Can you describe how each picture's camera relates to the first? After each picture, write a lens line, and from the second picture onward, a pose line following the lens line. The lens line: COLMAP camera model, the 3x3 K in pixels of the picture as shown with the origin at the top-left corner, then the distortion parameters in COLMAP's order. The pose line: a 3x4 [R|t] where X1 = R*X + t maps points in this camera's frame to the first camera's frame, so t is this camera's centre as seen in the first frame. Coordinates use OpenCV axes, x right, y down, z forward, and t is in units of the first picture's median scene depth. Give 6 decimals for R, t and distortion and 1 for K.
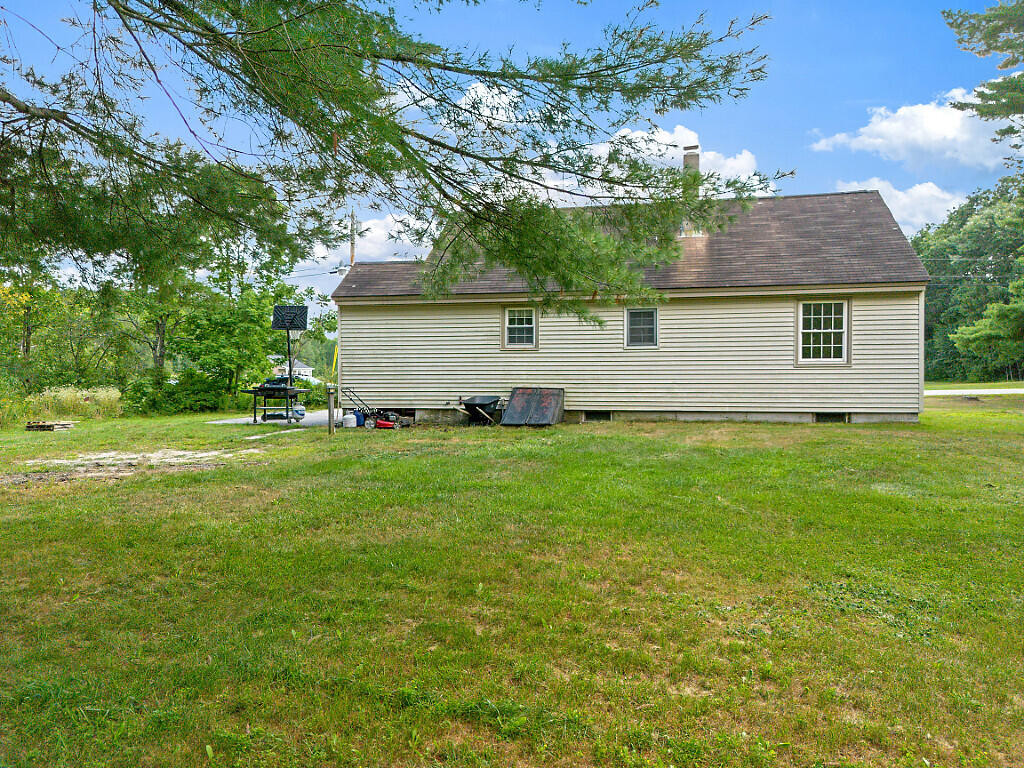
lens RADIAL K [[757.5, 0, 556.5], [0, 757.5, 422.9], [0, 0, 1]] dist [0.100066, -0.101493]
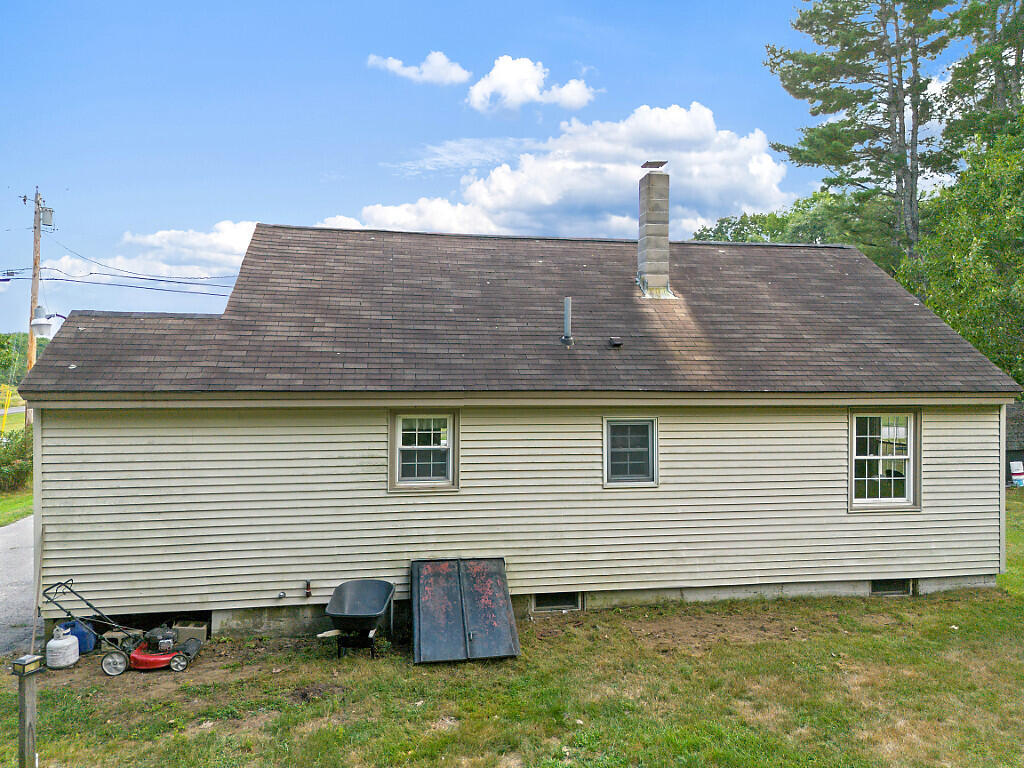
lens RADIAL K [[757.5, 0, 556.5], [0, 757.5, 422.9], [0, 0, 1]] dist [0.100066, -0.101493]
pose [[0.942887, -0.001601, 0.333108, -0.142546], [0.003550, 0.999980, -0.005241, -0.142967], [-0.333093, 0.006124, 0.942874, 0.441453]]
